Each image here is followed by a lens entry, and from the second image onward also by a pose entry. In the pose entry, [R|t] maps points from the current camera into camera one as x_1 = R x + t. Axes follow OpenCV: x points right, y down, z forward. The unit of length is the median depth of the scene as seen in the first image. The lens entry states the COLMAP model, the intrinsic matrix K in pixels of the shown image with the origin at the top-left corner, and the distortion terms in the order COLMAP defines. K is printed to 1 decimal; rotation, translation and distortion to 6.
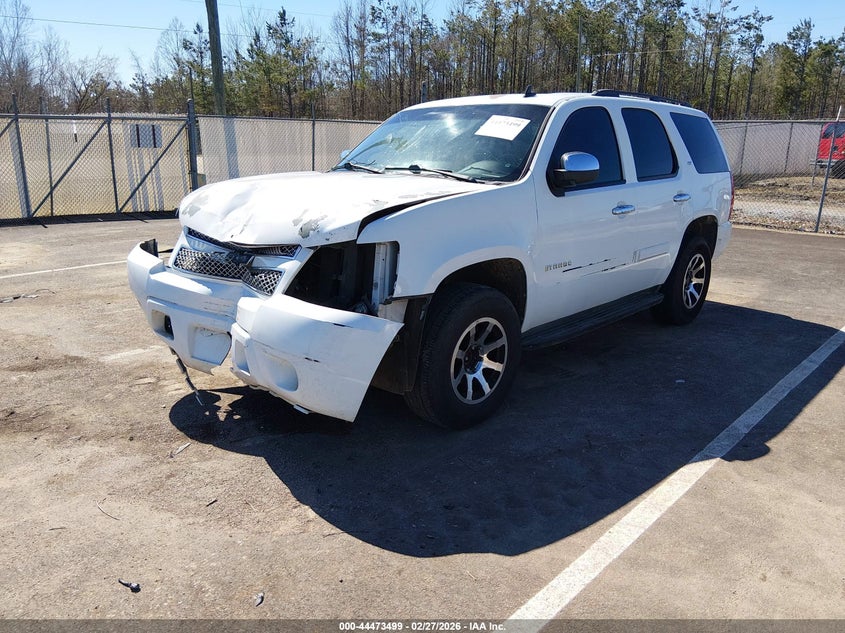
lens RADIAL K [[676.9, 0, 425.4], [0, 676.9, 322.3], [0, 0, 1]] dist [-0.000601, -0.016789]
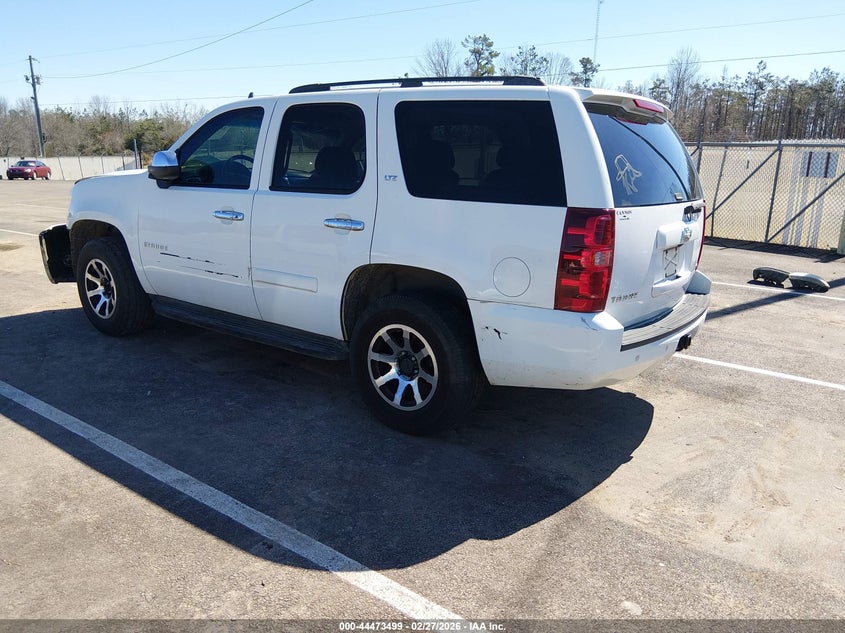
lens RADIAL K [[676.9, 0, 425.0], [0, 676.9, 312.8], [0, 0, 1]] dist [-0.000601, -0.016789]
pose [[0.090866, 0.218482, -0.971601, 0.470604], [-0.287048, 0.939975, 0.184525, -0.108845], [0.953597, 0.262129, 0.148127, 0.433272]]
